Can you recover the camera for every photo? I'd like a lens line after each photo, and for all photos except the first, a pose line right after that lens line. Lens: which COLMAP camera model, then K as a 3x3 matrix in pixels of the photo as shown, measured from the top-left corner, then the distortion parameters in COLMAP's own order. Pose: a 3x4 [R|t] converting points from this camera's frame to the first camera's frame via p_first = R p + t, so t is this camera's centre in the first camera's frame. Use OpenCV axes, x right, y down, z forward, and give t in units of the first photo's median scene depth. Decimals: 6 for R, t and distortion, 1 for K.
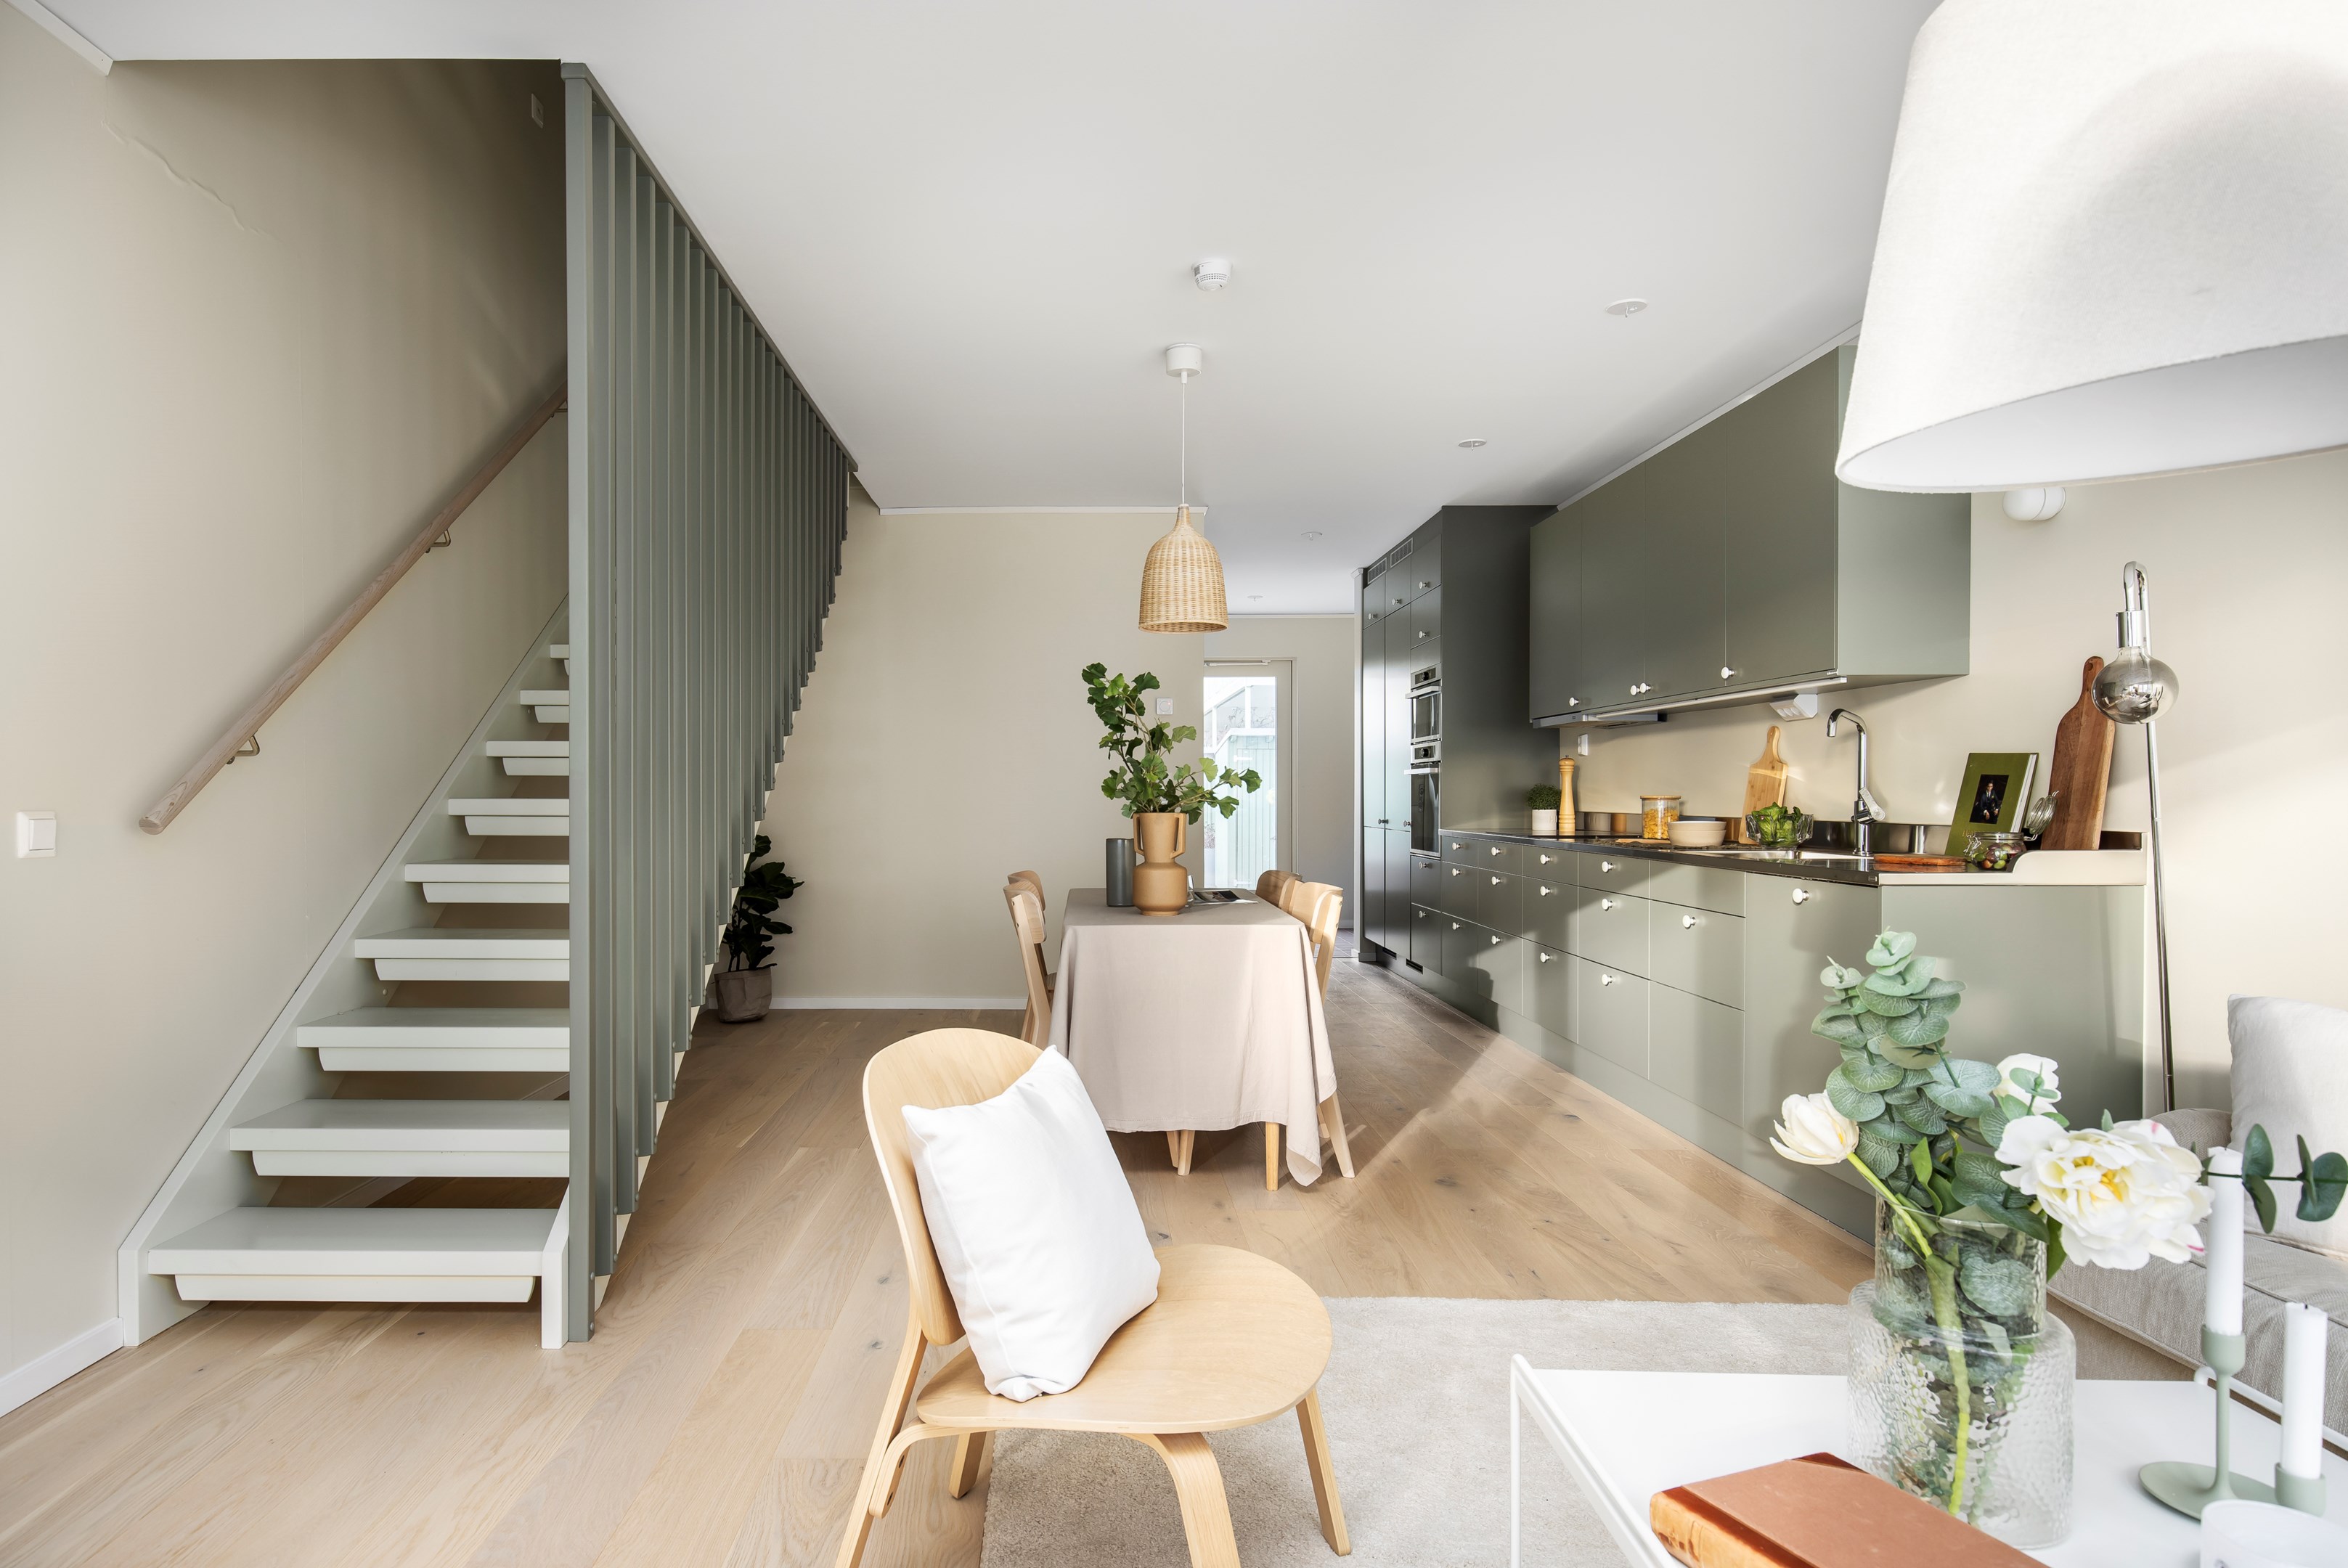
lens RADIAL K [[1338.6, 0, 1157.7], [0, 1338.6, 785.0], [0, 0, 1]] dist [0.002629, 0.000409]
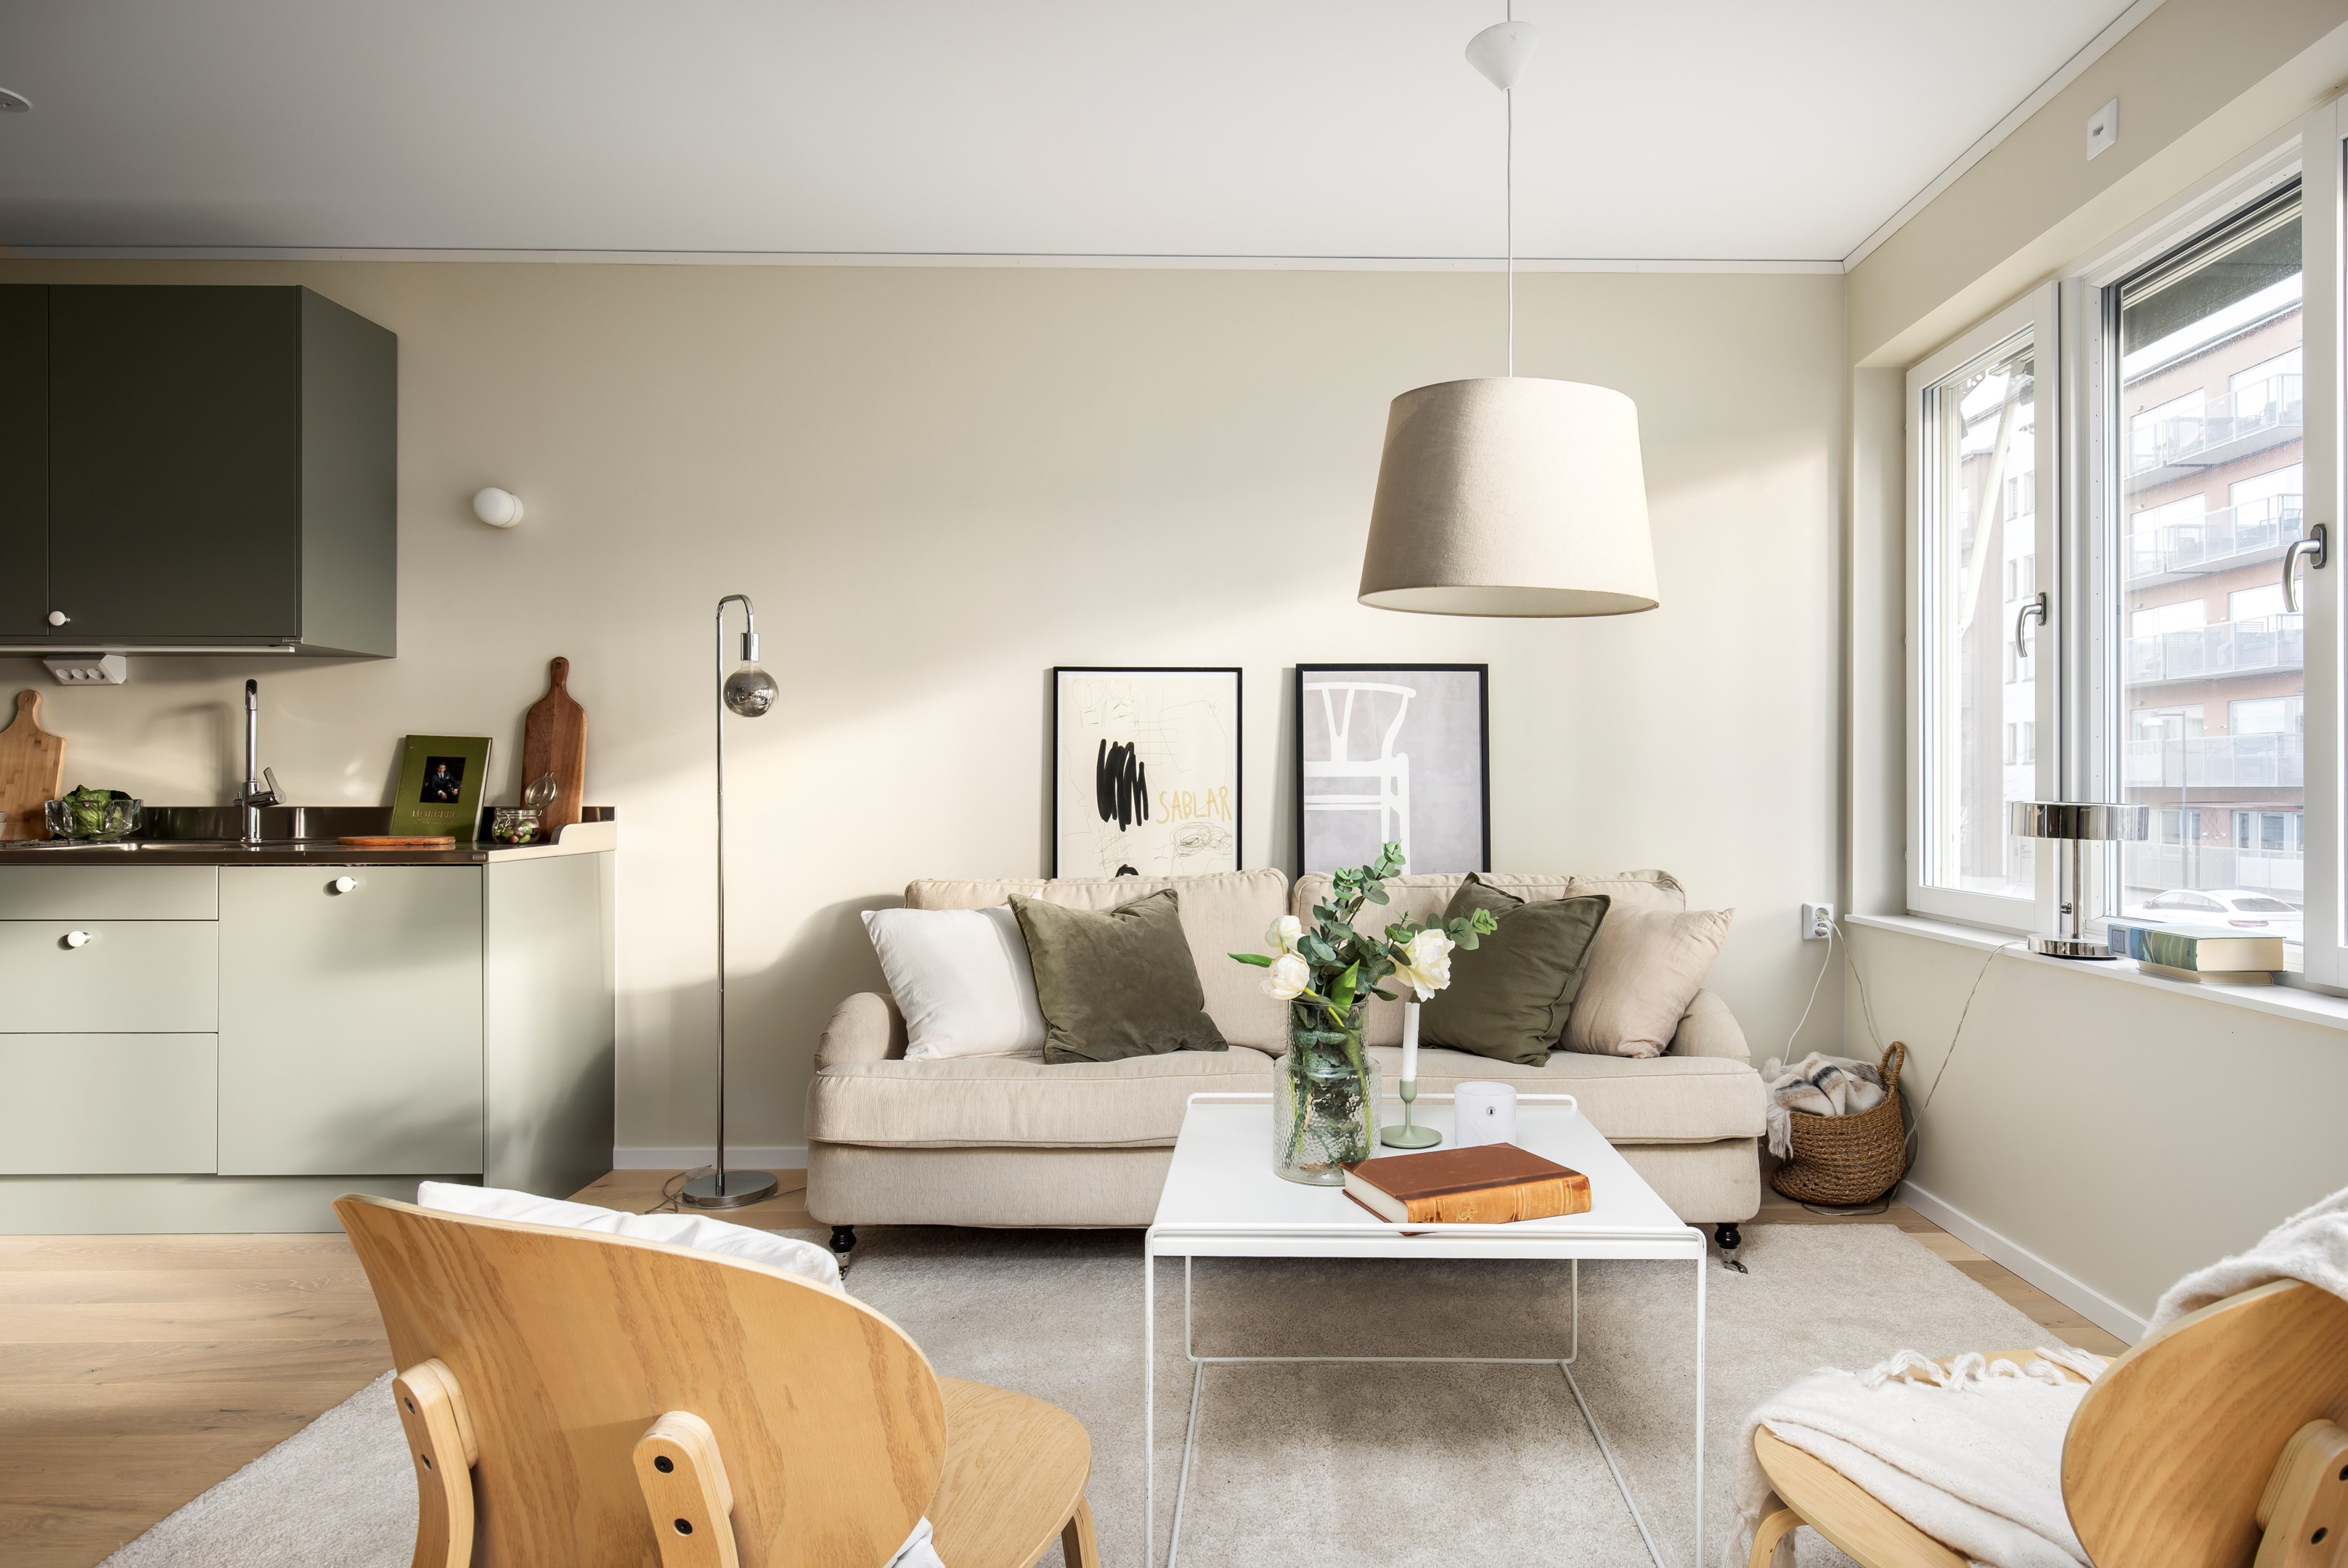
lens RADIAL K [[1338.6, 0, 1157.7], [0, 1338.6, 785.0], [0, 0, 1]] dist [0.002629, 0.000409]
pose [[0.039293, -0.004951, 0.999215, -0.400996], [-0.006376, 0.999966, 0.005206, 0.005539], [-0.999207, -0.006576, 0.039260, 0.405055]]
